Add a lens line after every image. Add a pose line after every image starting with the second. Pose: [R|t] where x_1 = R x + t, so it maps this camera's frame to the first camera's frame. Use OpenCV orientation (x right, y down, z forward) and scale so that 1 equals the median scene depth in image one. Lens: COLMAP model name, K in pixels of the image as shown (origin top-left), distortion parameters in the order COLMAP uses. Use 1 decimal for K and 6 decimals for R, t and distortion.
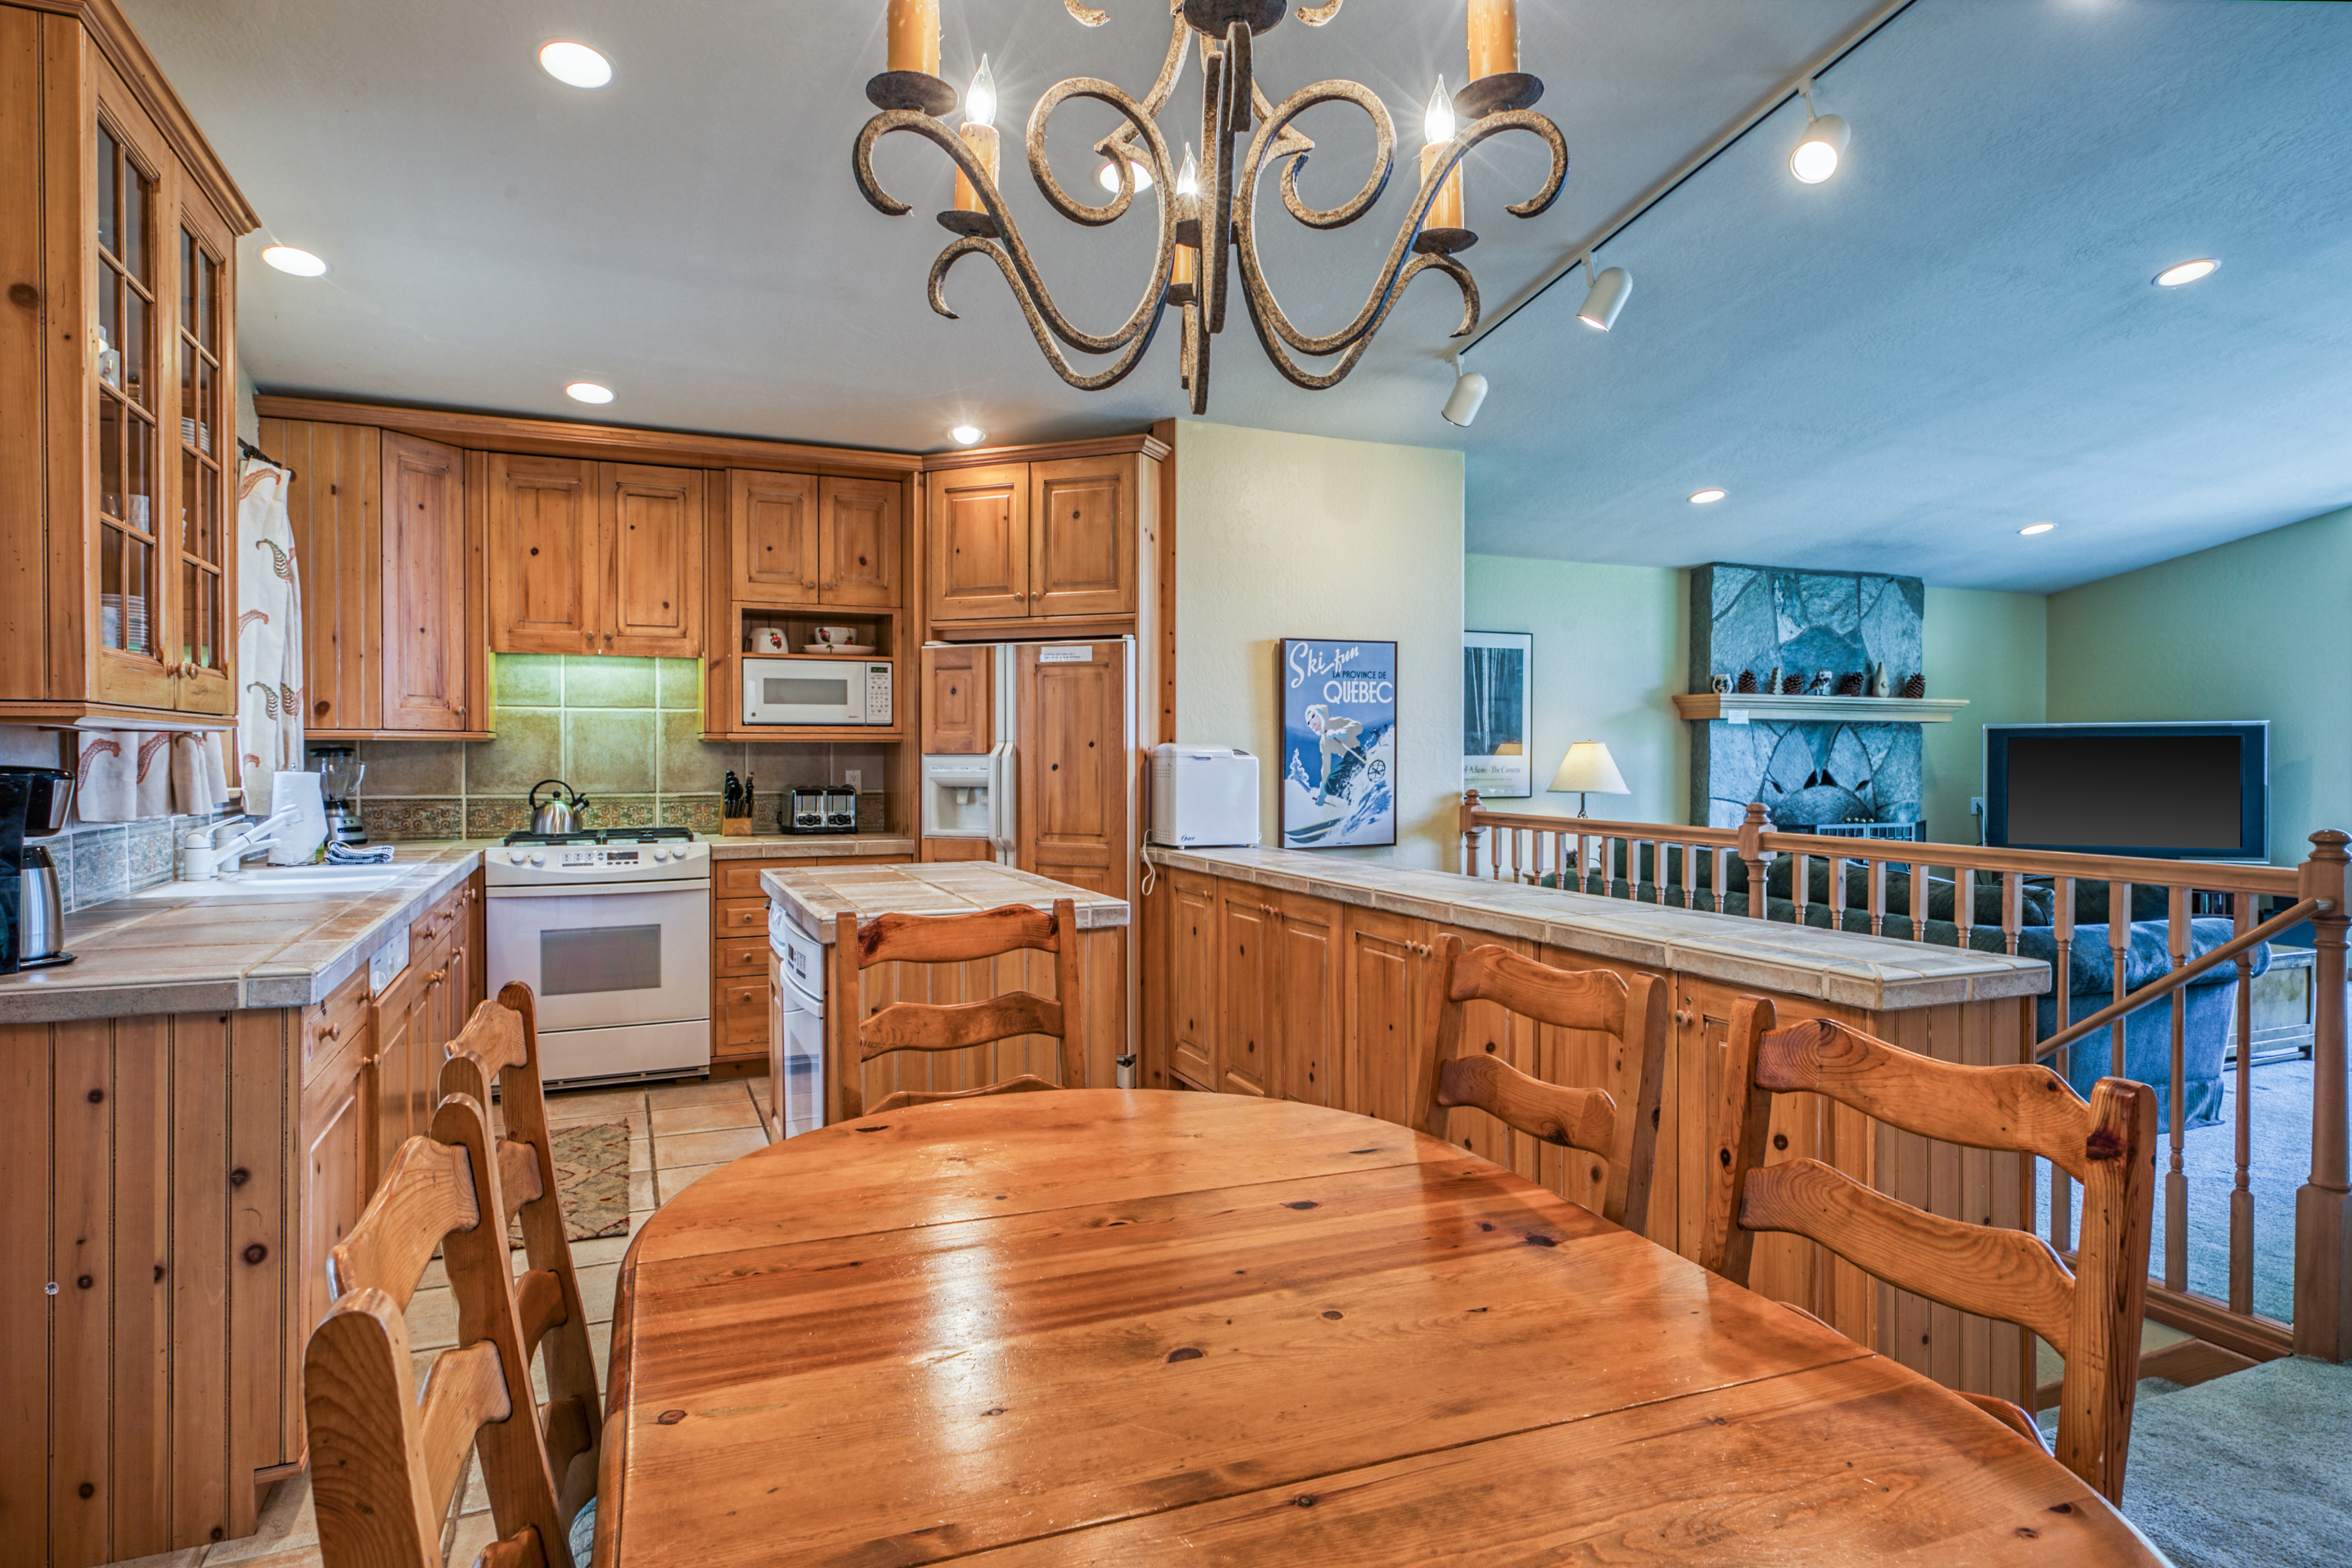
lens RADIAL K [[1360.6, 0, 1172.3], [0, 1360.6, 774.8], [0, 0, 1]] dist [0.004950, 0.000636]
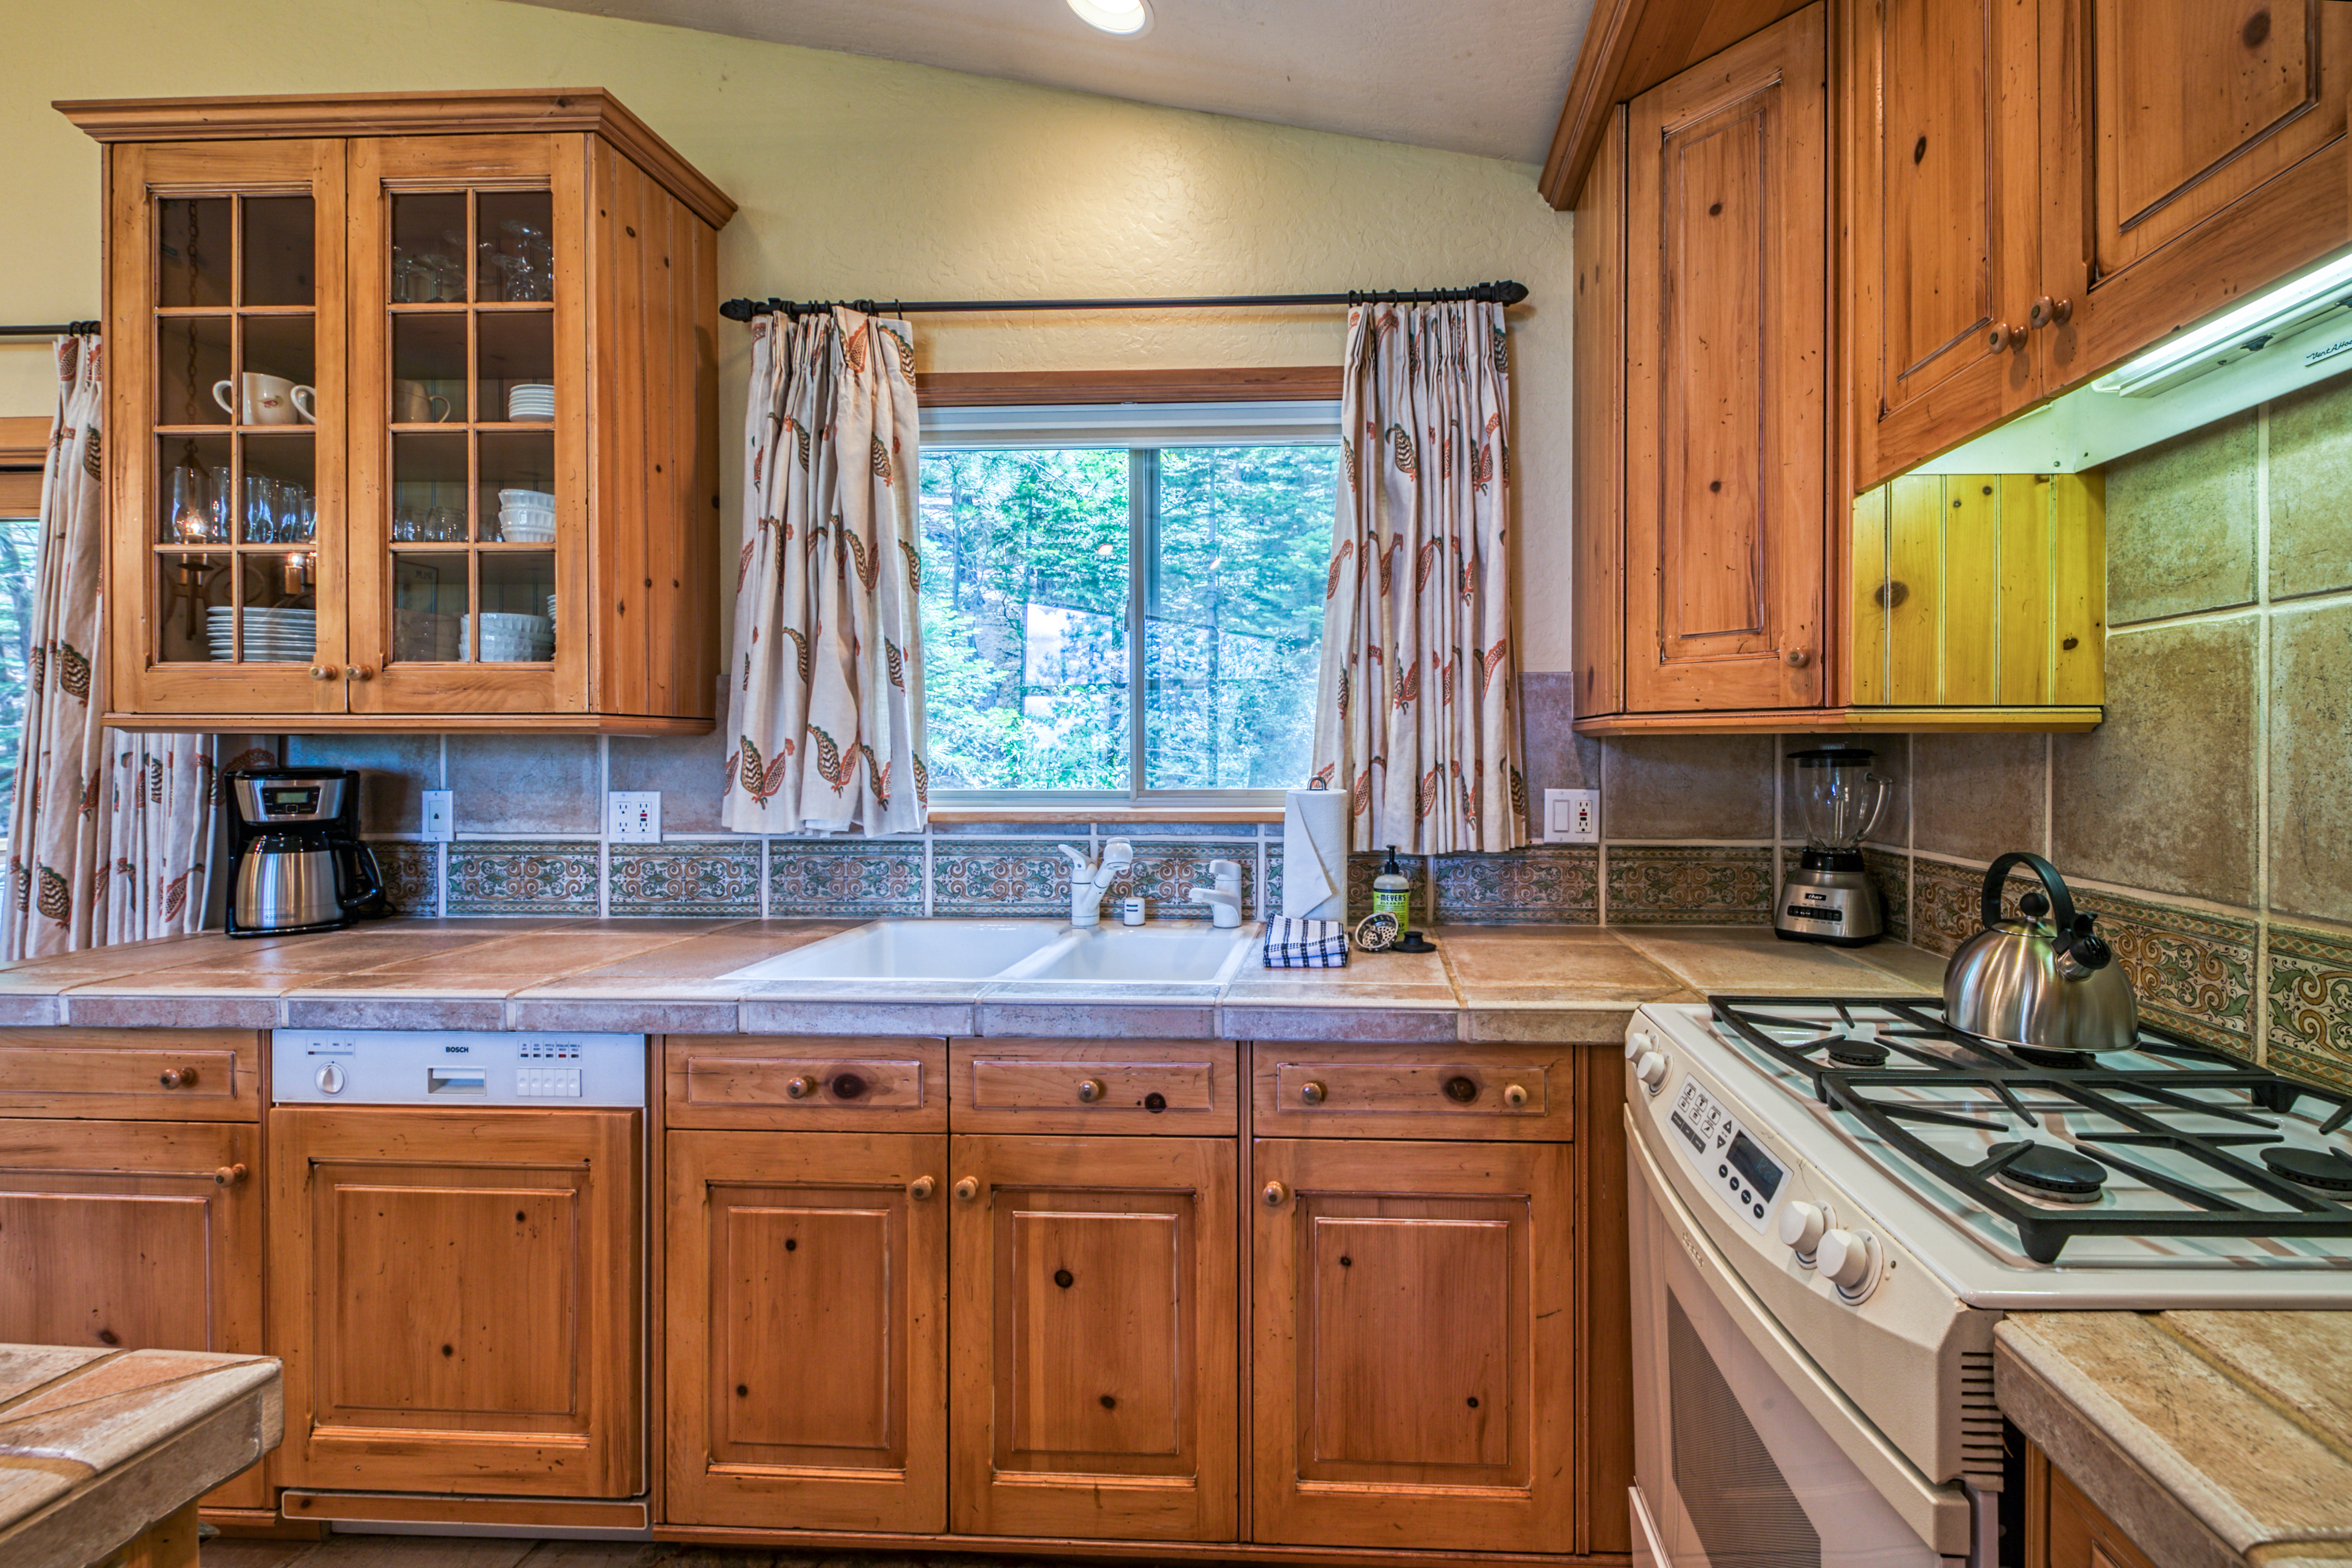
lens RADIAL K [[1003.3, 0, 1299.7], [0, 1003.3, 748.0], [0, 0, 1]] dist [0.000572, 0.000048]
pose [[-0.423730, -0.002414, -0.905785, -0.182877], [-0.016571, 0.999850, 0.005087, -0.018601], [0.905637, 0.017166, -0.423706, 0.950380]]
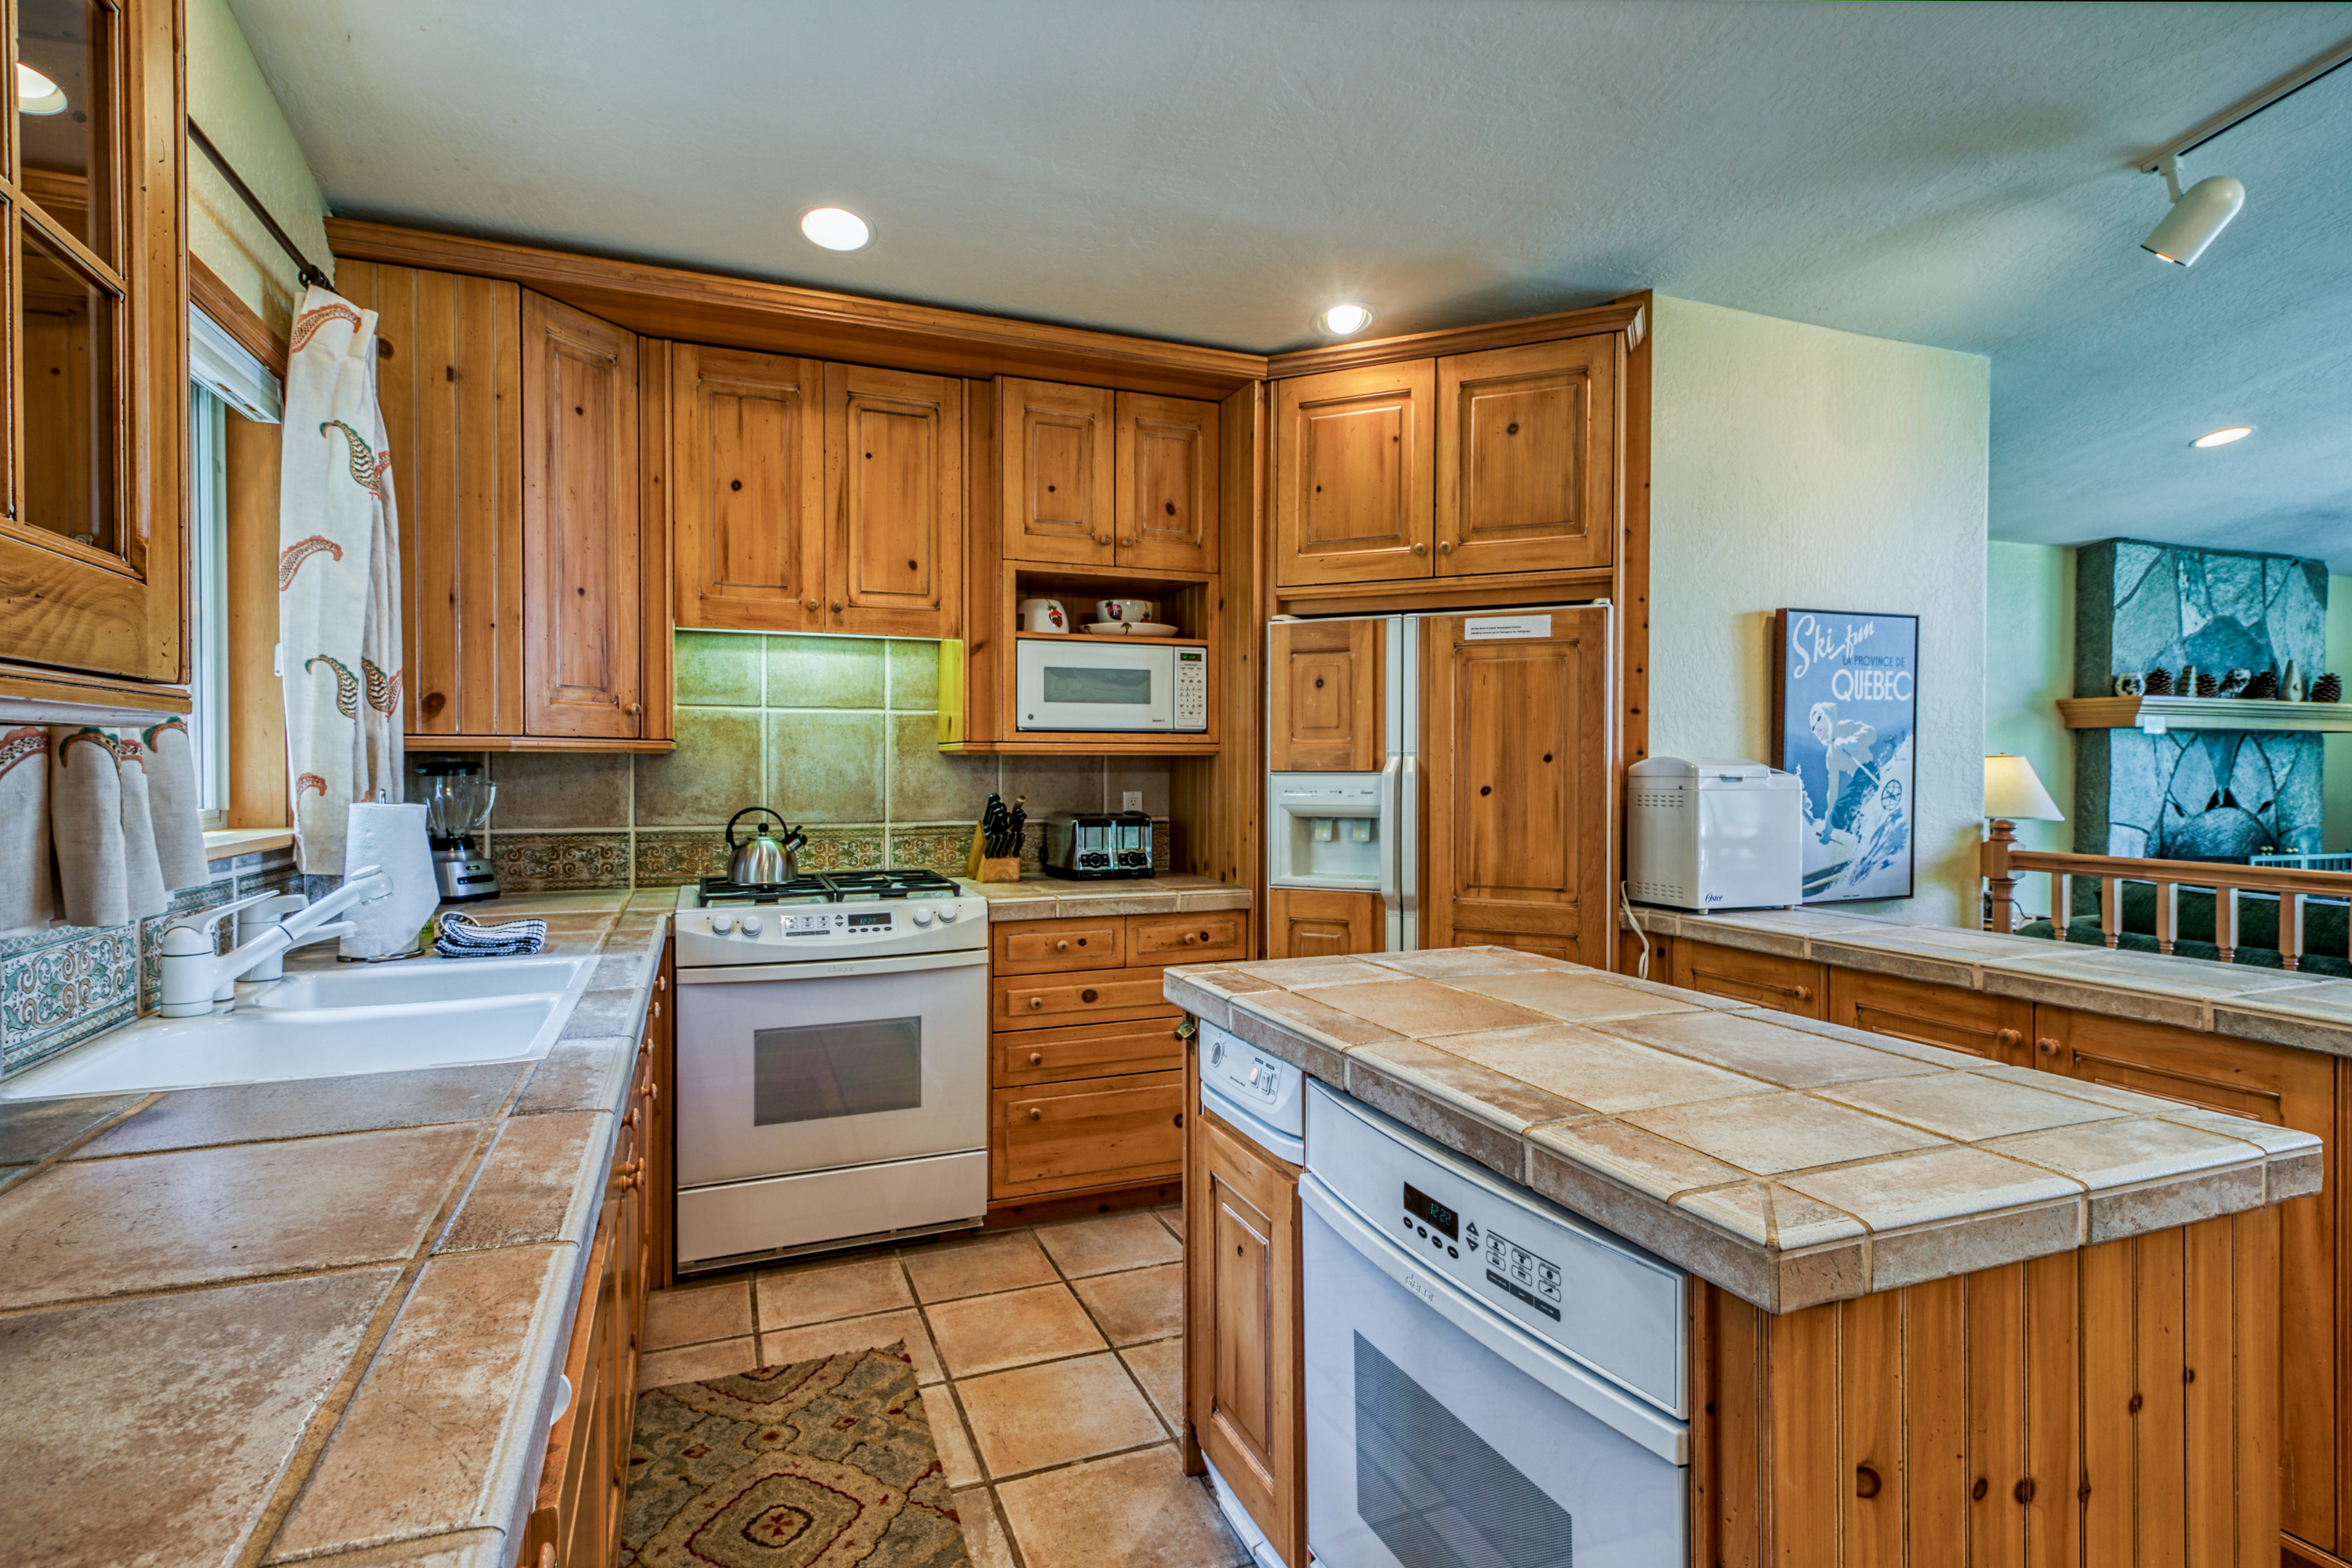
lens RADIAL K [[1176.2, 0, 1176.0], [0, 1176.2, 784.0], [0, 0, 1]] dist [0.015385, -0.001189]
pose [[0.999972, 0.000669, -0.007425, -0.230210], [-0.000669, 1.000000, 0.000060, -0.008735], [0.007425, -0.000055, 0.999972, 0.381007]]
